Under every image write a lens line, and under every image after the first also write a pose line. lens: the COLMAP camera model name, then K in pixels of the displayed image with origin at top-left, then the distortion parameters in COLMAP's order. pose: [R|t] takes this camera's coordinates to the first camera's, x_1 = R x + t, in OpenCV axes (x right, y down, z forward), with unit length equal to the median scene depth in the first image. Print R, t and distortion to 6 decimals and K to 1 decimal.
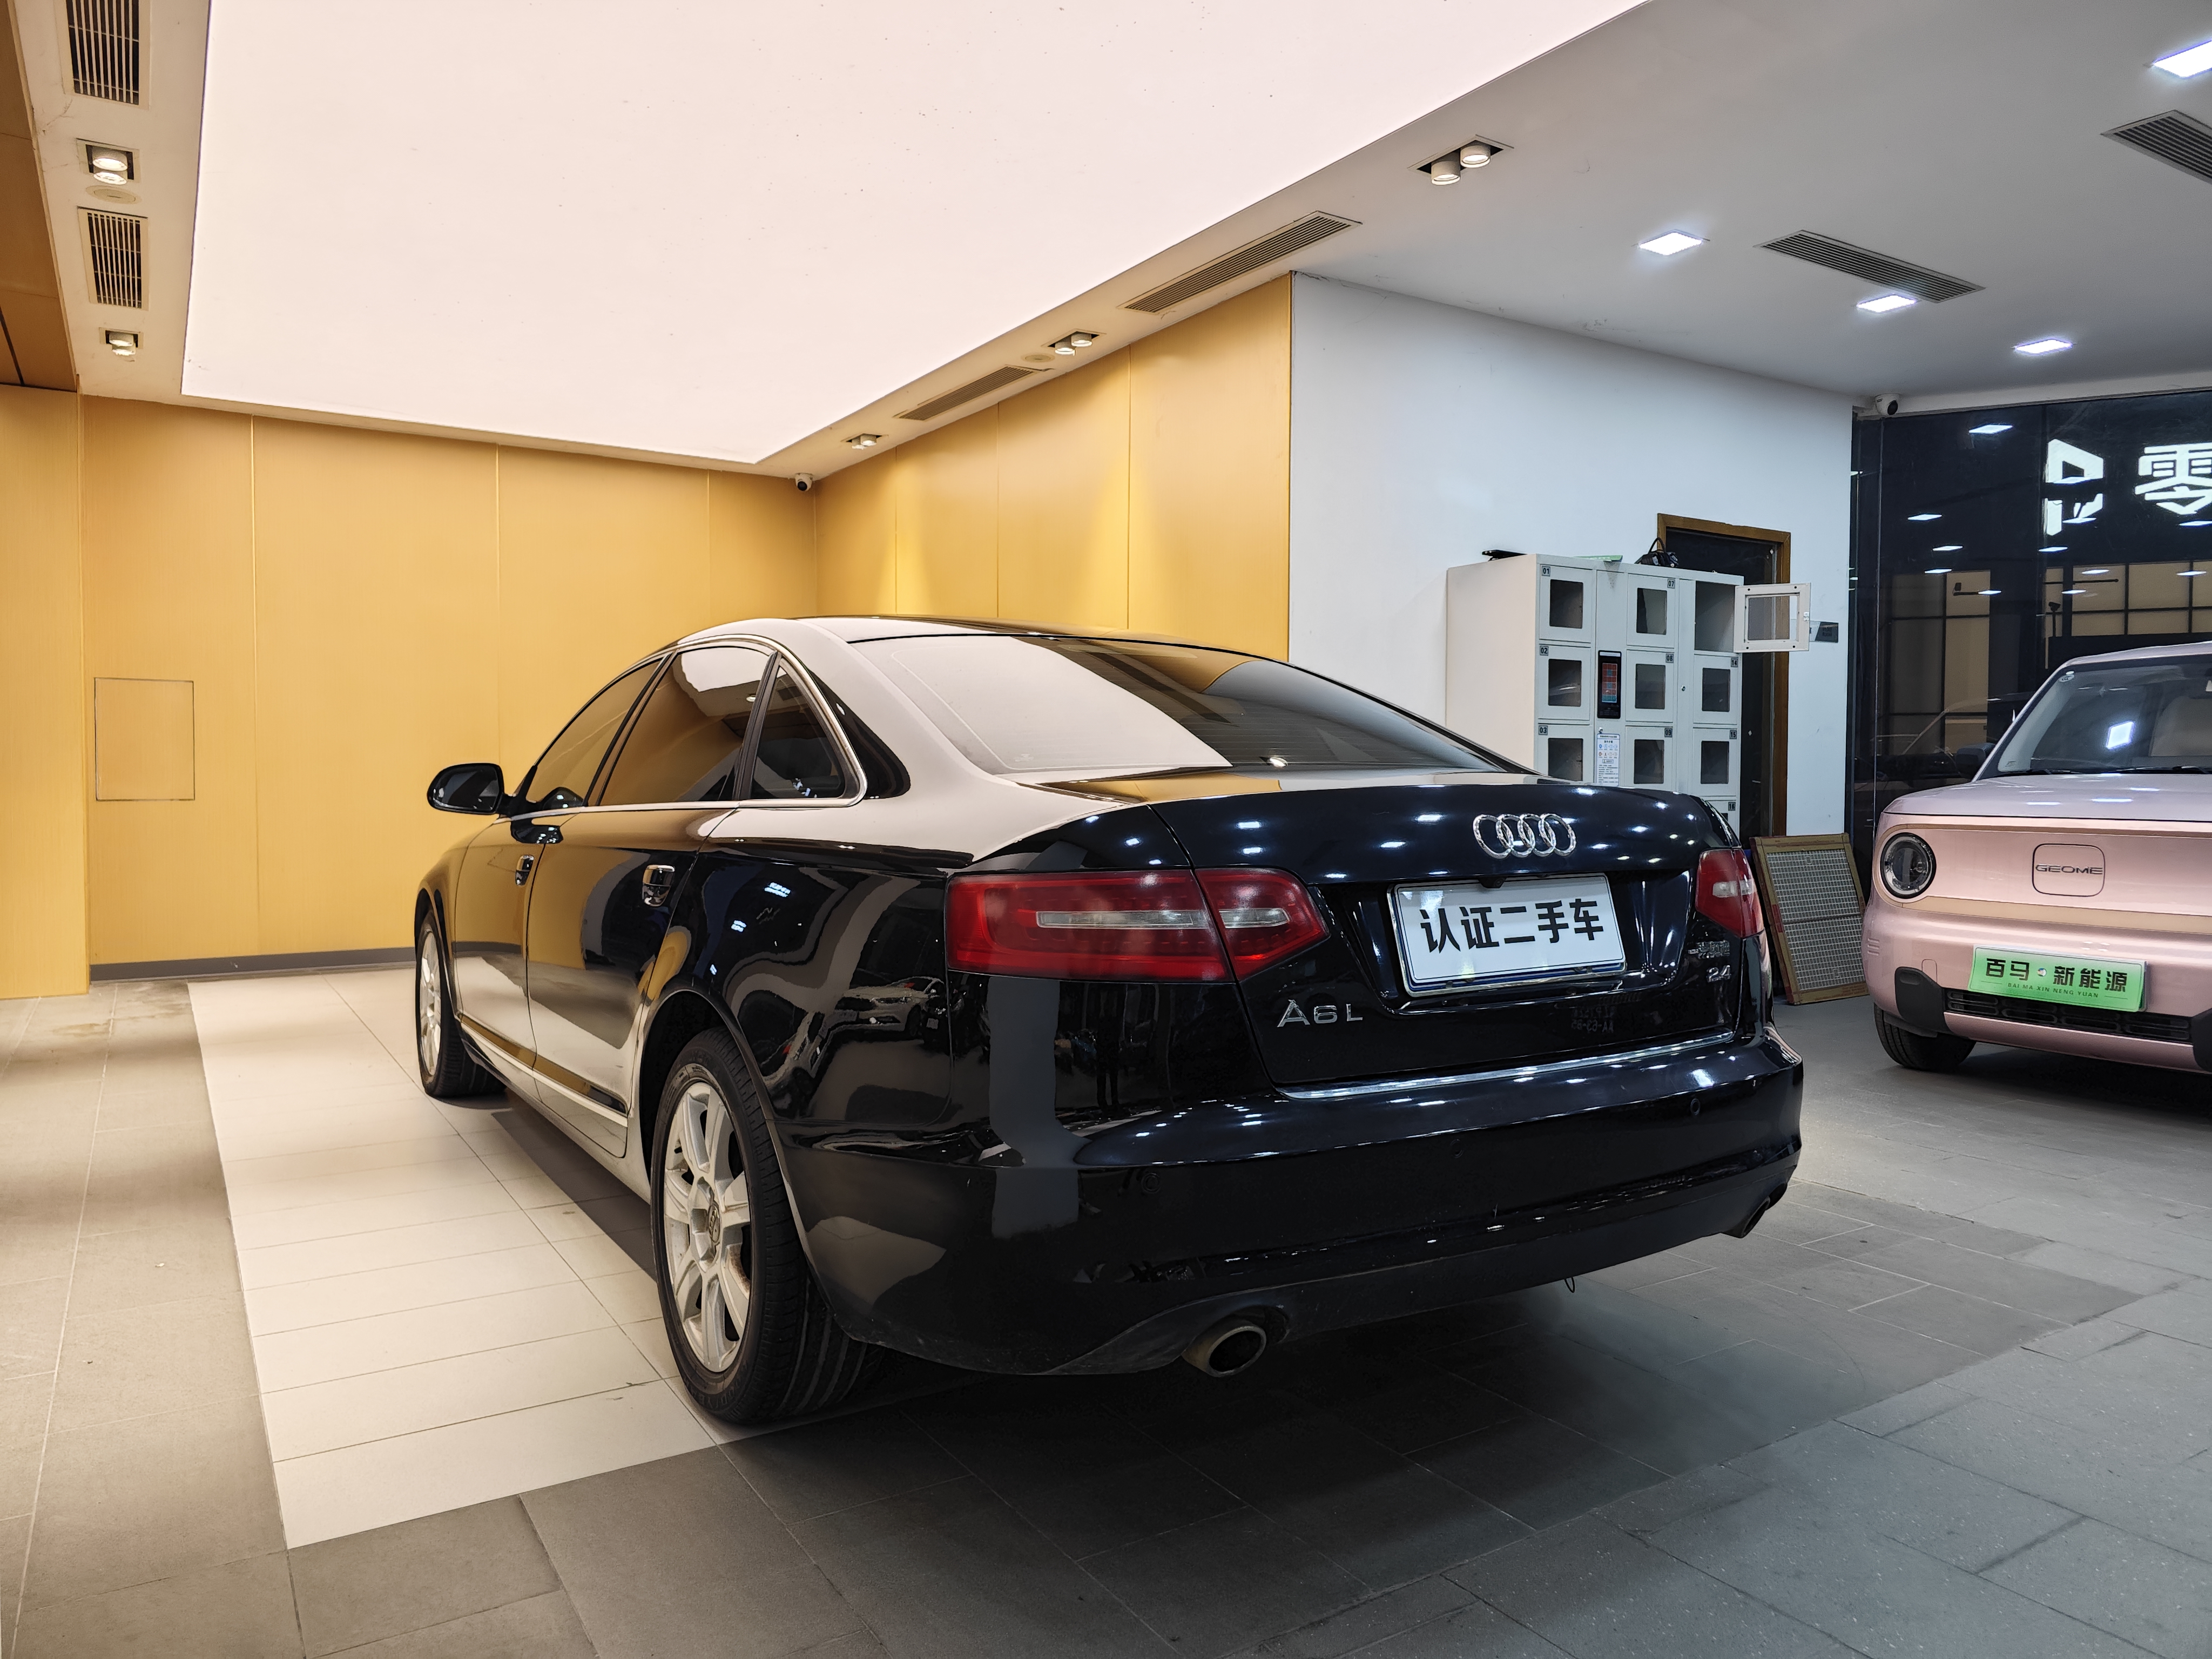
lens RADIAL K [[1515.0, 0, 1118.7], [0, 1515.0, 826.1], [0, 0, 1]] dist [0.020236, -0.002790]
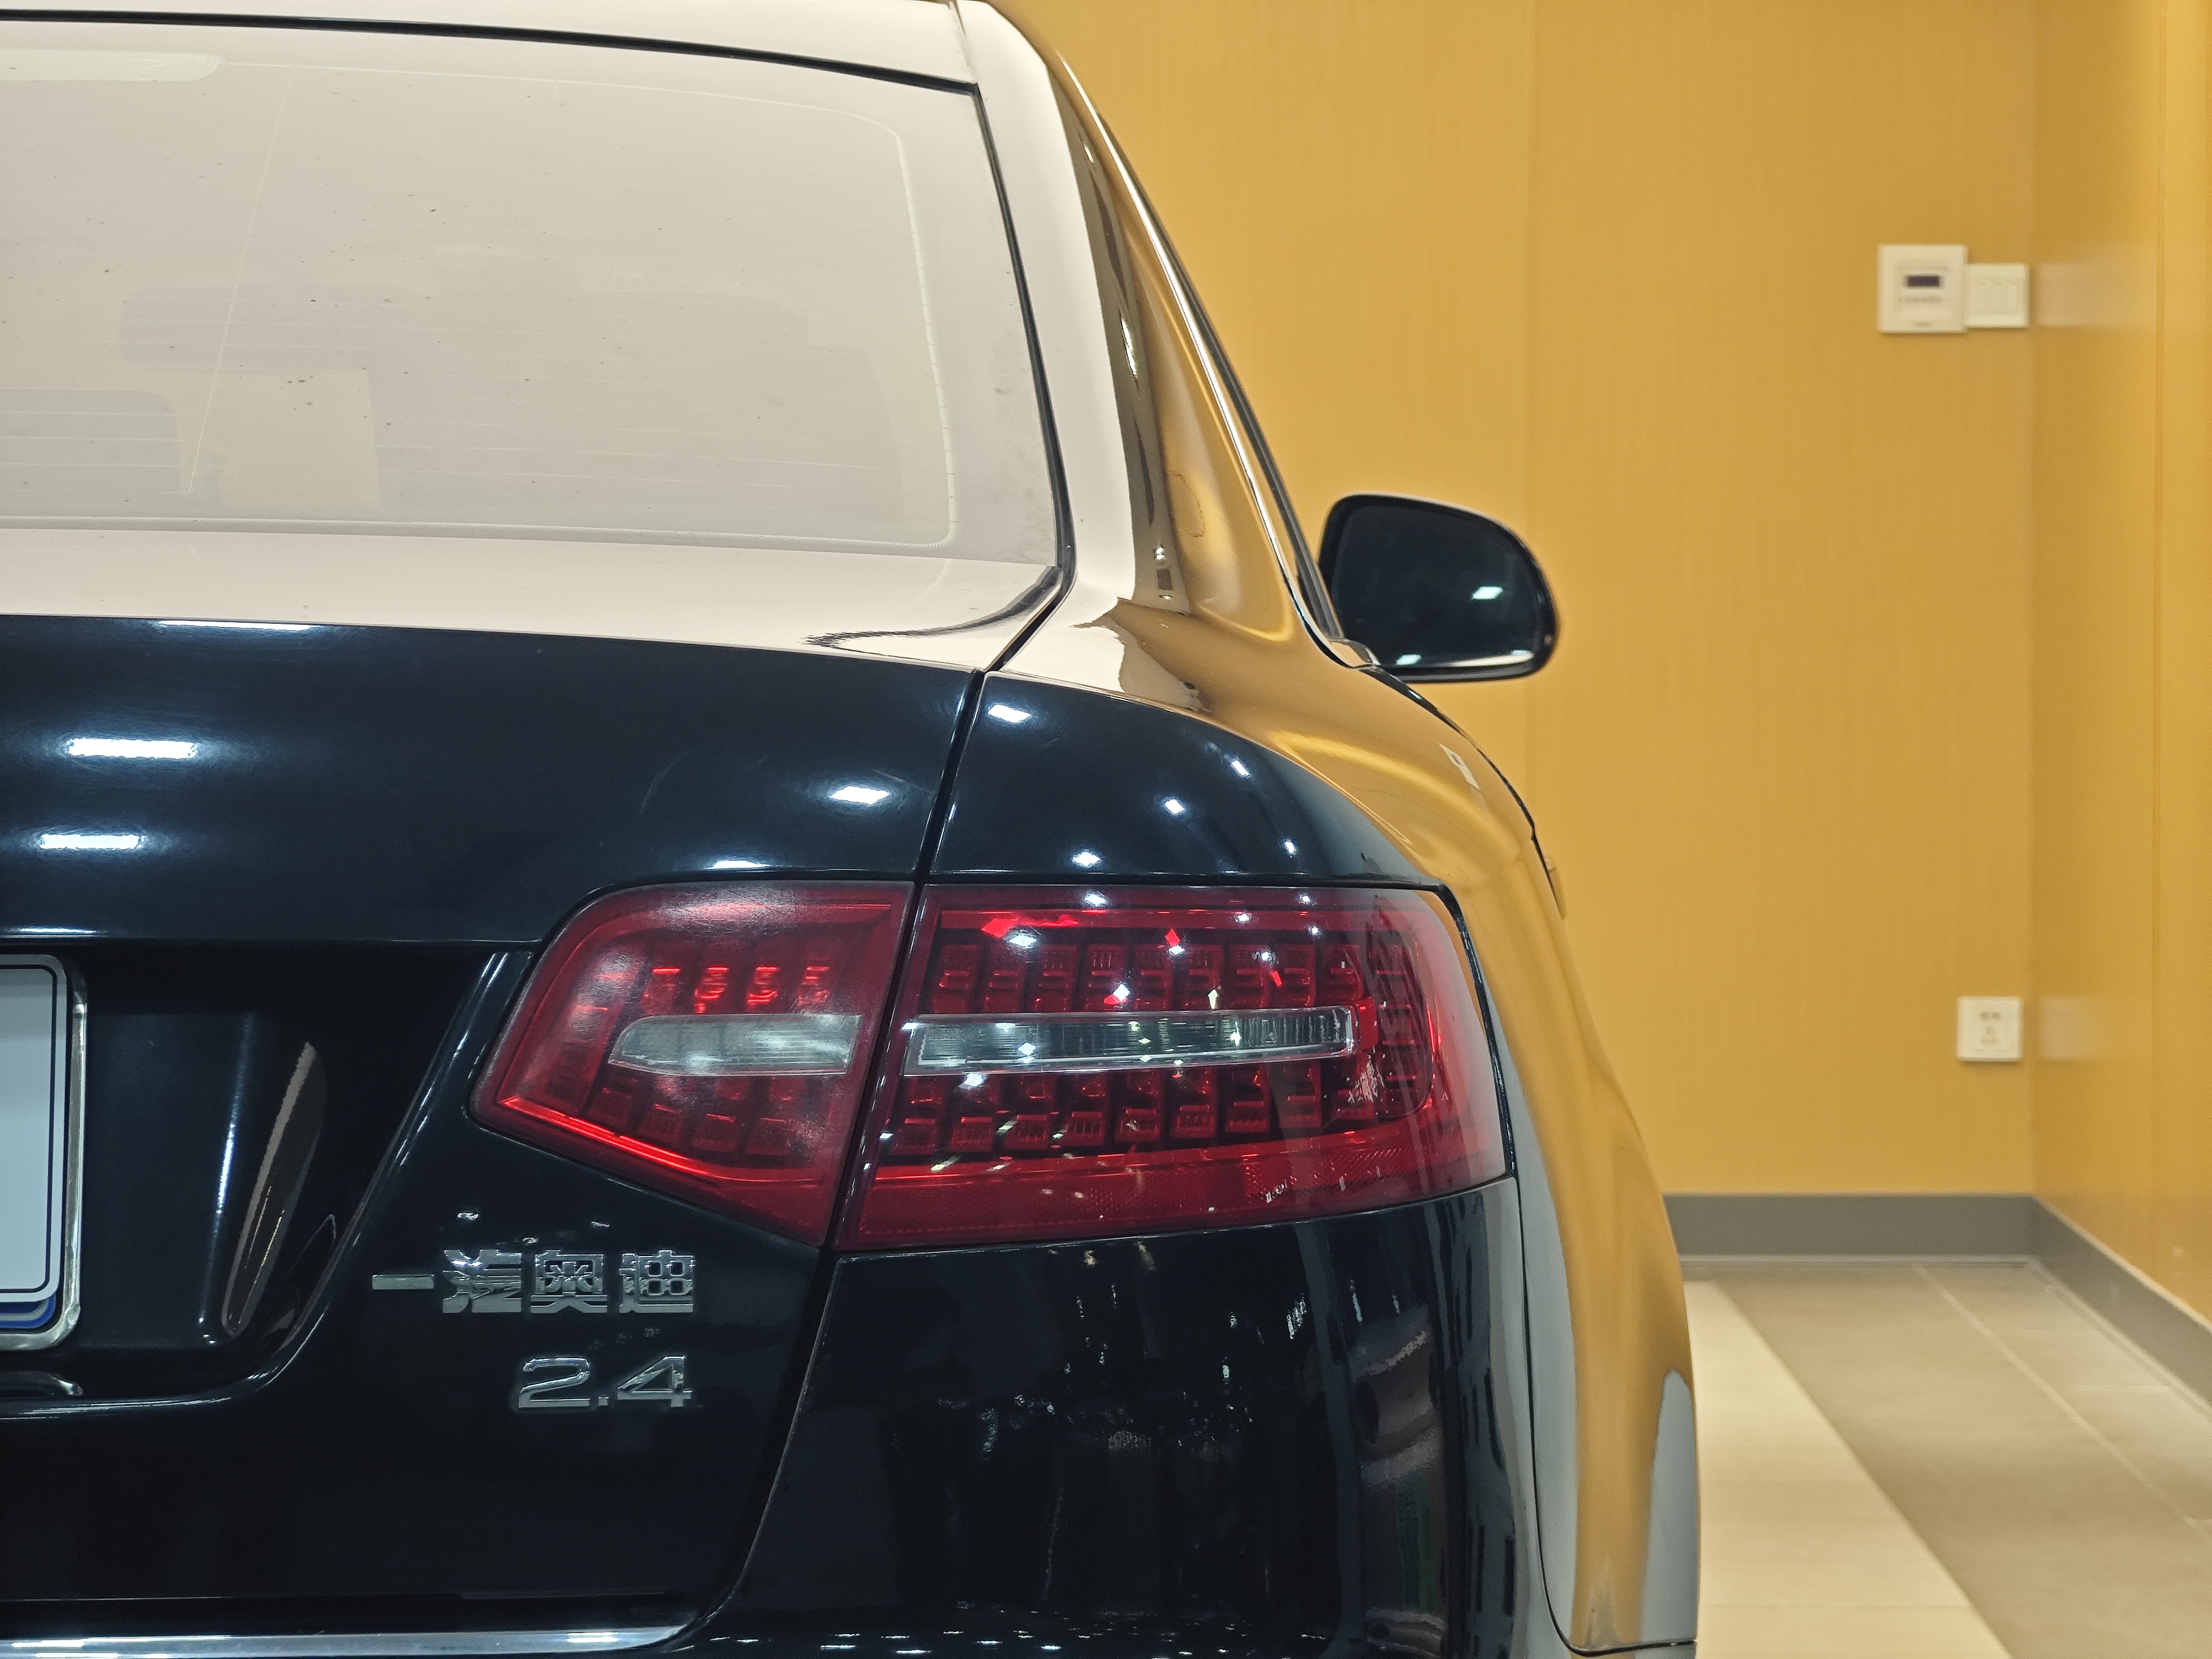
lens RADIAL K [[7934.8, 0, 1106.6], [0, 7934.8, 830.0], [0, 0, 1]] dist [-0.484952, 0.000000]
pose [[0.850225, 0.013843, -0.526238, 1.218959], [-0.008088, 0.999880, 0.013234, -0.010283], [0.526358, -0.006996, 0.850235, -0.048333]]
